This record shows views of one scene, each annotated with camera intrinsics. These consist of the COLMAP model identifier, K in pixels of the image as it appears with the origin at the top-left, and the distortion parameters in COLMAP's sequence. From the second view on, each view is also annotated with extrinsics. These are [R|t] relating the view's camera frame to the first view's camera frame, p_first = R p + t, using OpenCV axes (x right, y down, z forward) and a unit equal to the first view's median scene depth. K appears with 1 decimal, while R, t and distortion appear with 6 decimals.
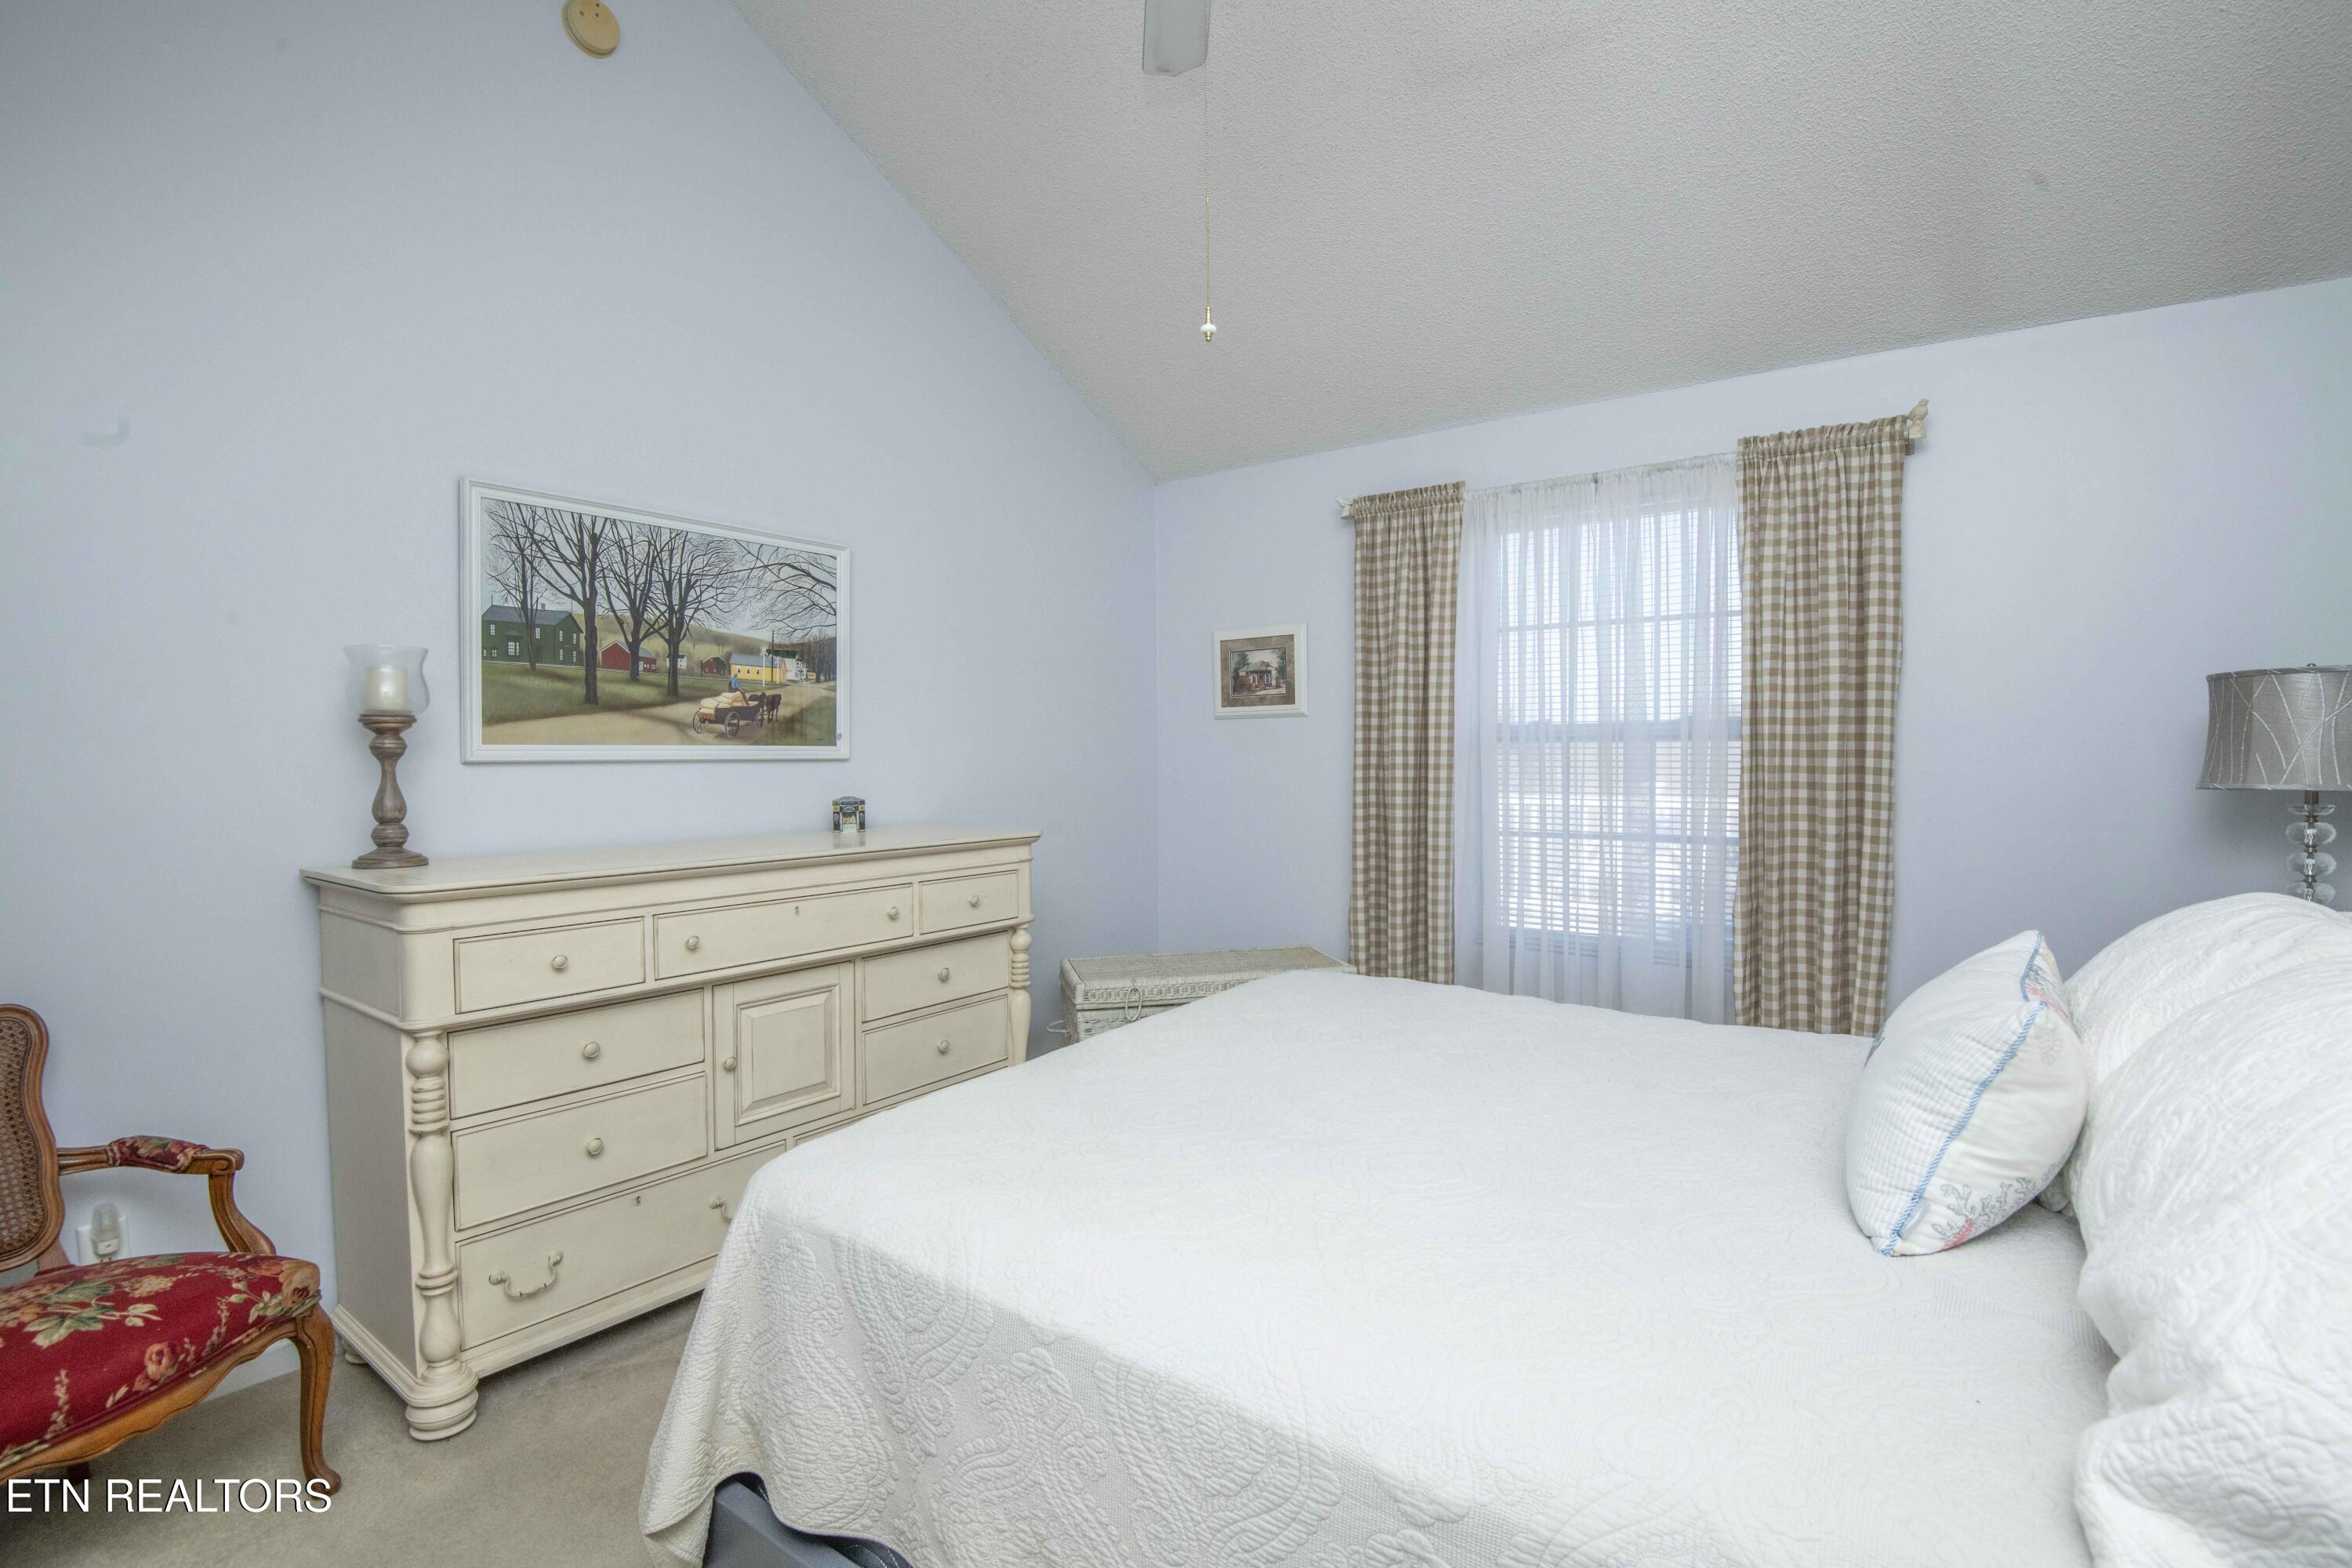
lens RADIAL K [[1088.9, 0, 1188.5], [0, 1088.9, 782.7], [0, 0, 1]] dist [-0.012476, -0.017856]
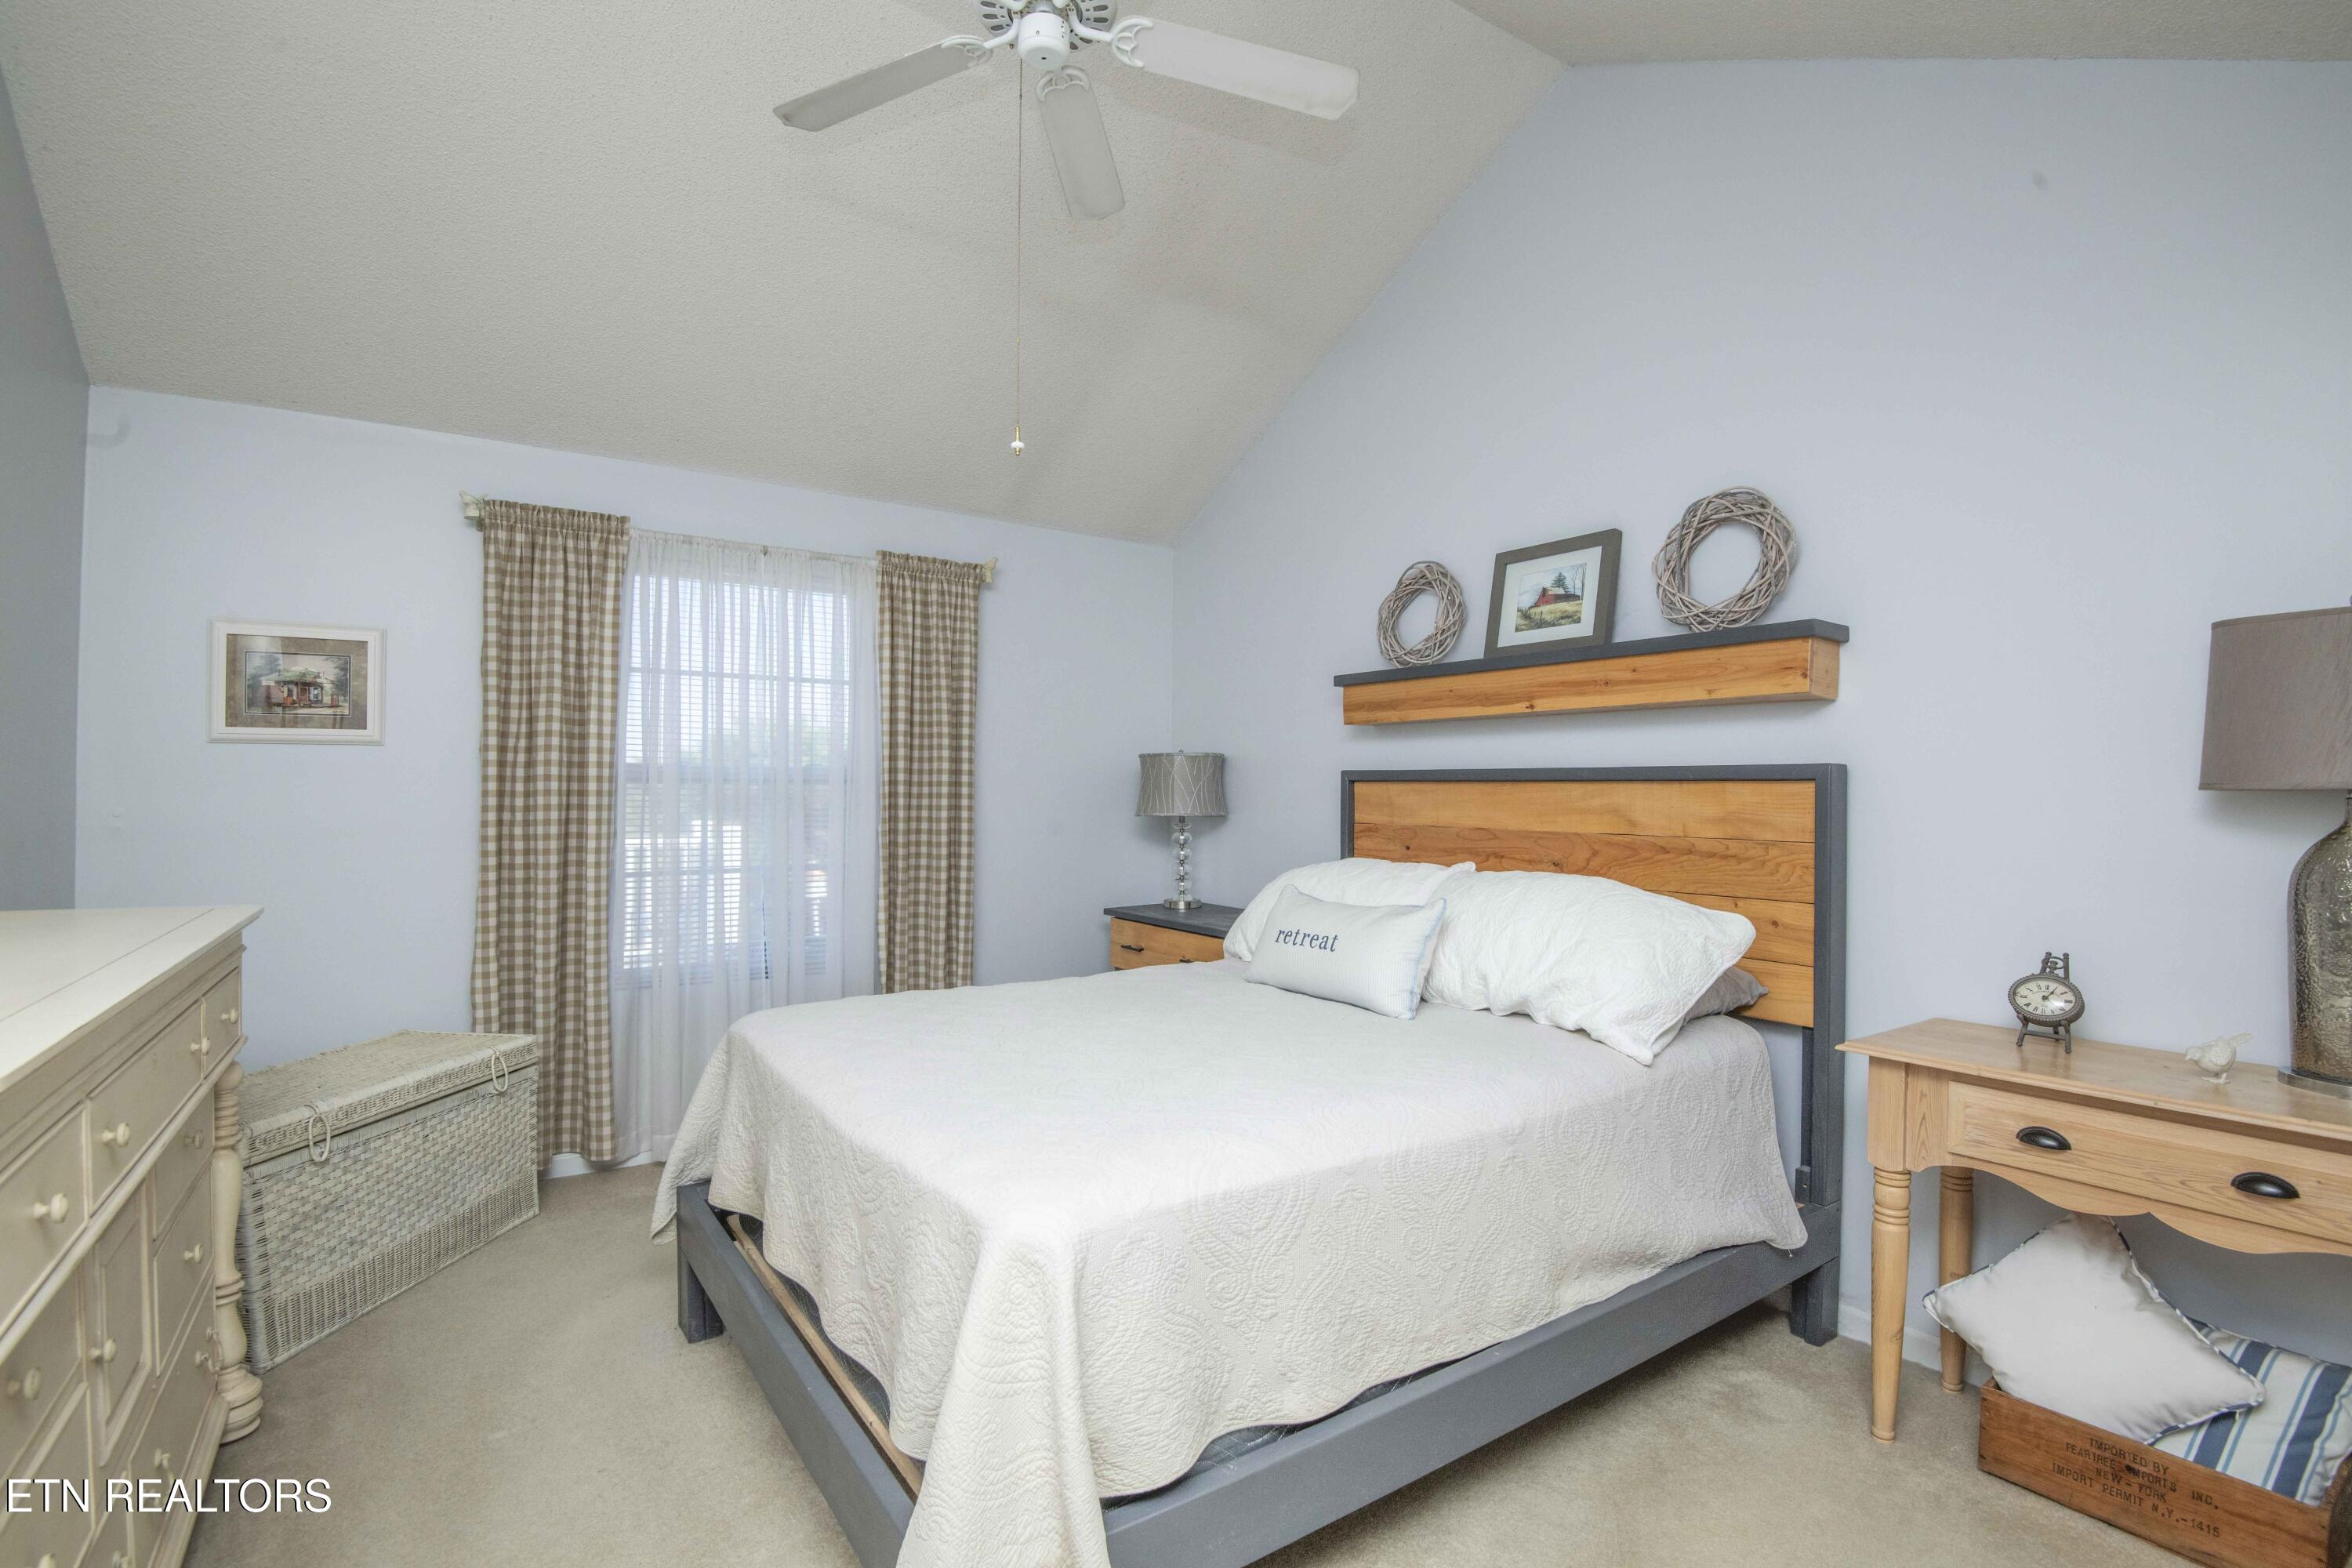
lens RADIAL K [[1088.9, 0, 1188.5], [0, 1088.9, 782.7], [0, 0, 1]] dist [-0.012476, -0.017856]
pose [[0.313013, 0.011967, 0.949674, -0.502940], [0.017911, 0.999668, -0.018500, -0.009851], [-0.949580, 0.022801, 0.312695, 0.213777]]
